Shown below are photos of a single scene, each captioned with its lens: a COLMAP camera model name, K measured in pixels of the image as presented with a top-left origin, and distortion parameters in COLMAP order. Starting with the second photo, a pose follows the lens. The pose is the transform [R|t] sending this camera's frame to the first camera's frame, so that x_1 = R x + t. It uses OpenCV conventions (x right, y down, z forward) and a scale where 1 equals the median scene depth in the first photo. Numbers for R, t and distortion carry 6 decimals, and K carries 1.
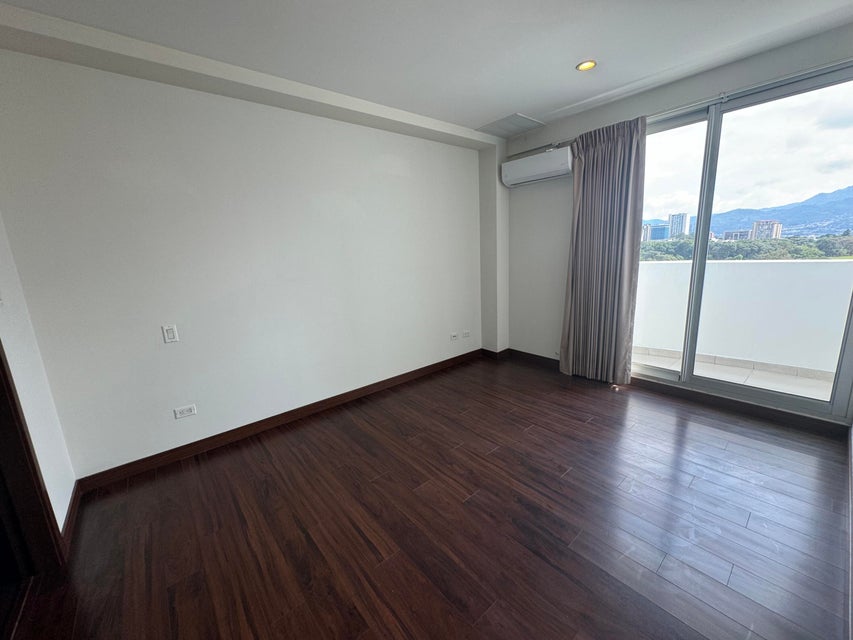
lens RADIAL K [[325.7, 0, 426.5], [0, 325.7, 320.0], [0, 0, 1]] dist [0.000000, 0.000014]
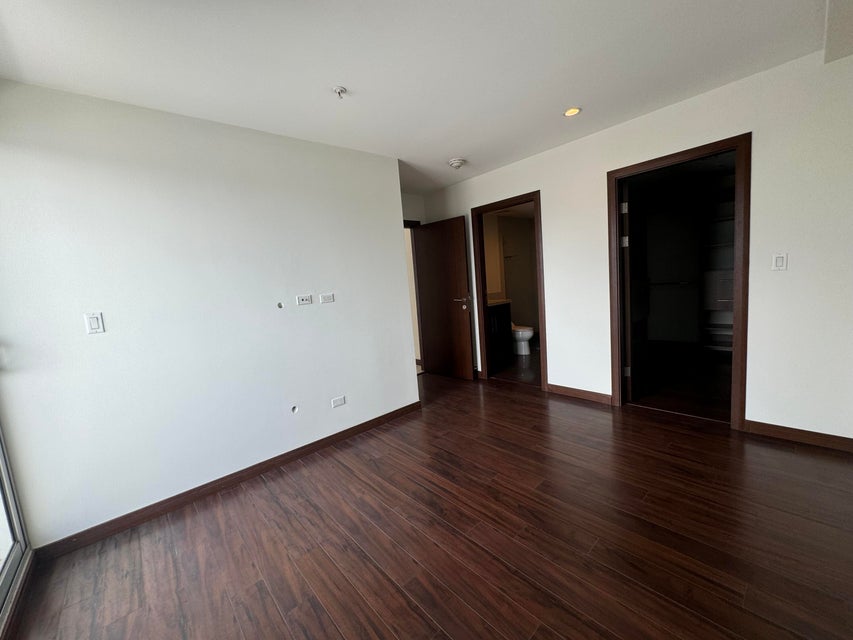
lens RADIAL K [[340.2, 0, 426.5], [0, 340.2, 320.0], [0, 0, 1]] dist [-0.000315, 0.000012]
pose [[-0.990371, 0.136554, -0.022784, 0.309440], [0.122107, 0.939159, 0.321046, -0.405942], [0.065238, 0.315172, -0.946790, 1.875309]]
